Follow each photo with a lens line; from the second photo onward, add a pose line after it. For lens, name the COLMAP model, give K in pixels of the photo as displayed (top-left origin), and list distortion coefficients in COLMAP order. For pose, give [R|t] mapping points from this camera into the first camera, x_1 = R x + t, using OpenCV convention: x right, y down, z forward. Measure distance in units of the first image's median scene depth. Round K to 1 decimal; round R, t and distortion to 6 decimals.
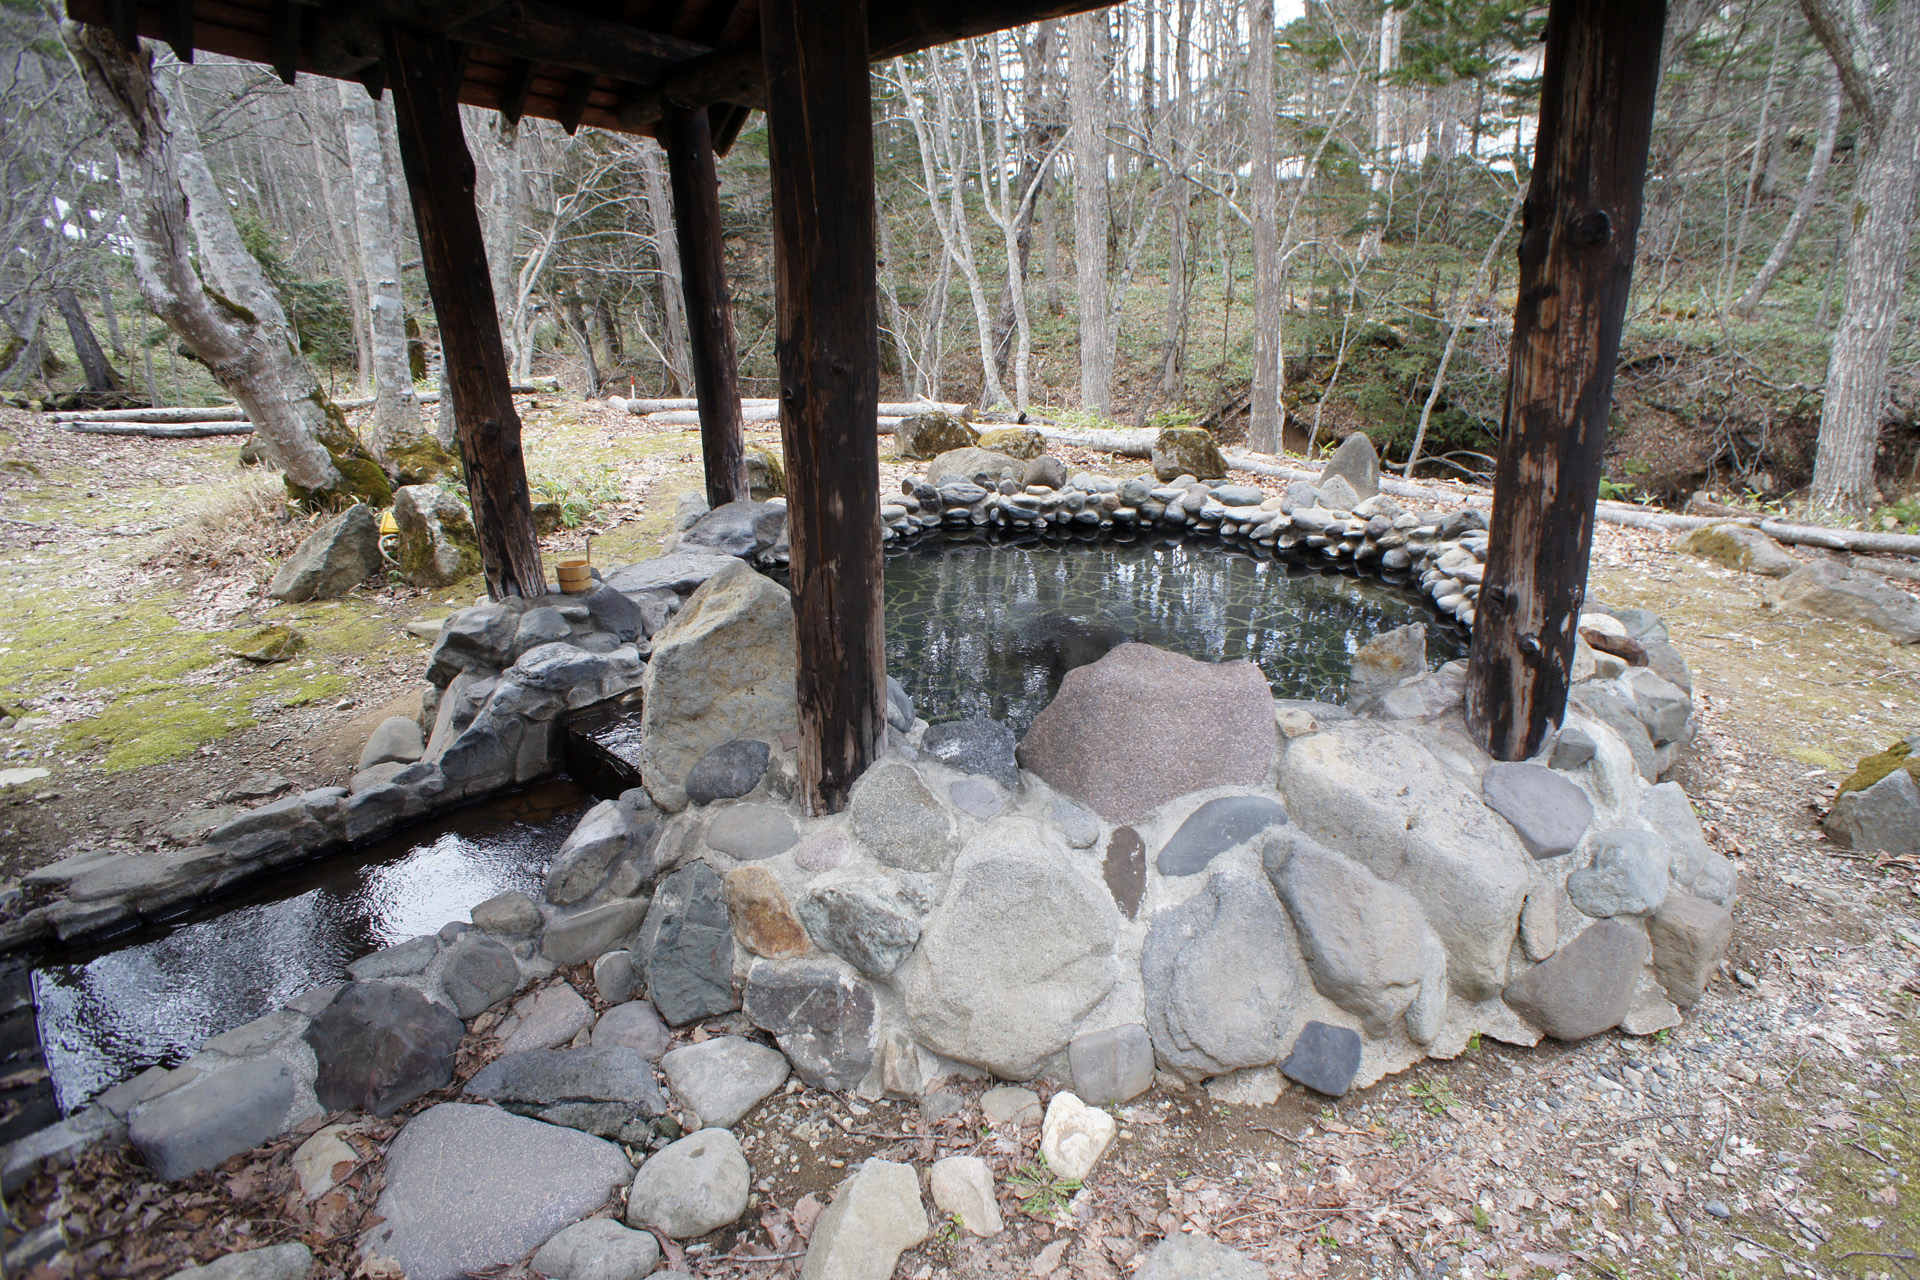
lens RADIAL K [[976.7, 0, 962.5], [0, 976.7, 614.1], [0, 0, 1]] dist [0.000525, 0.000123]
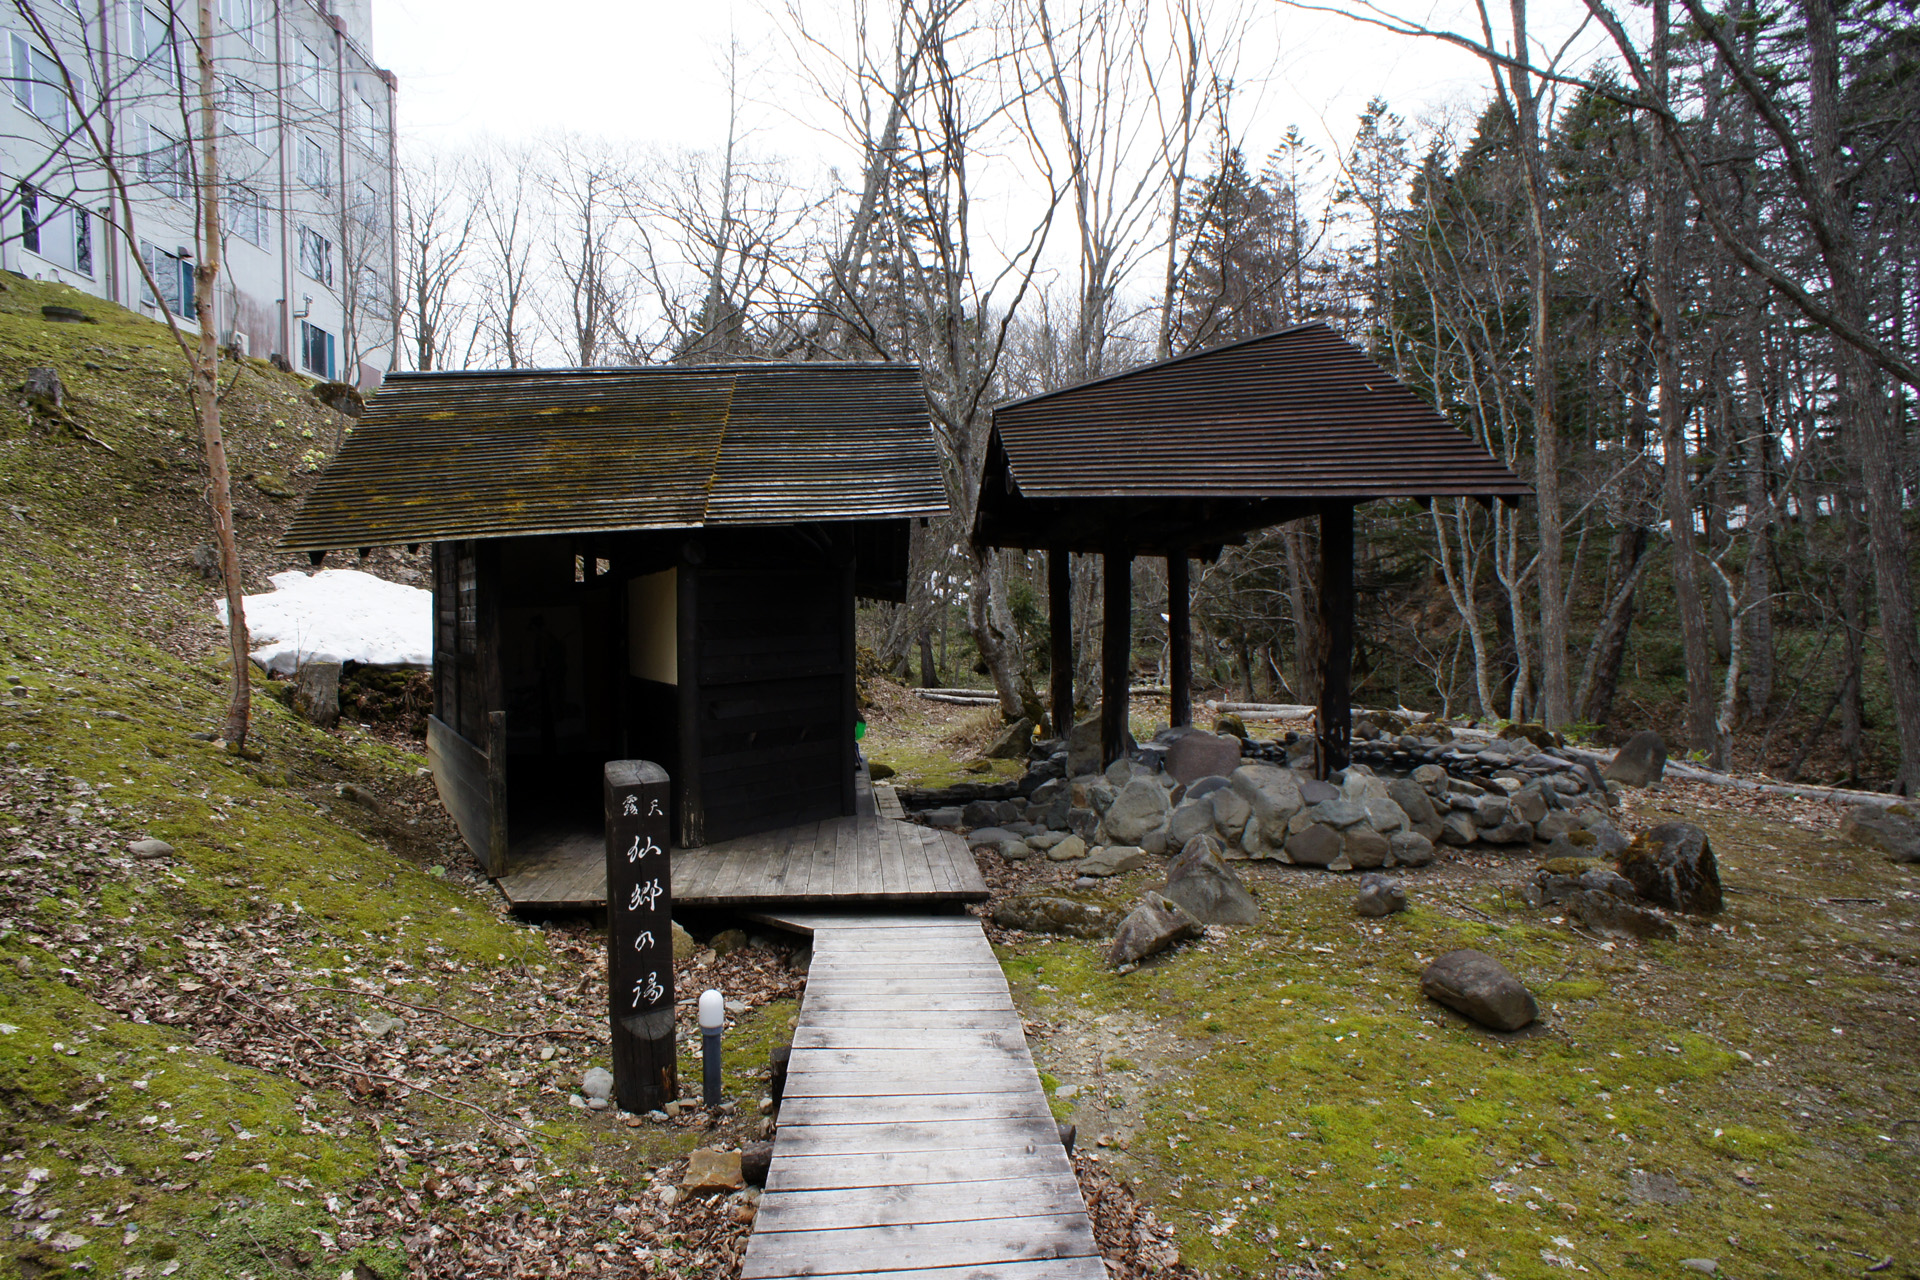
lens RADIAL K [[976.7, 0, 962.5], [0, 976.7, 614.1], [0, 0, 1]] dist [0.000525, 0.000123]
pose [[0.782990, 0.001293, -0.622033, 0.630416], [-0.210630, 0.941474, -0.263176, 0.273711], [0.585287, 0.337083, 0.737437, -0.769929]]
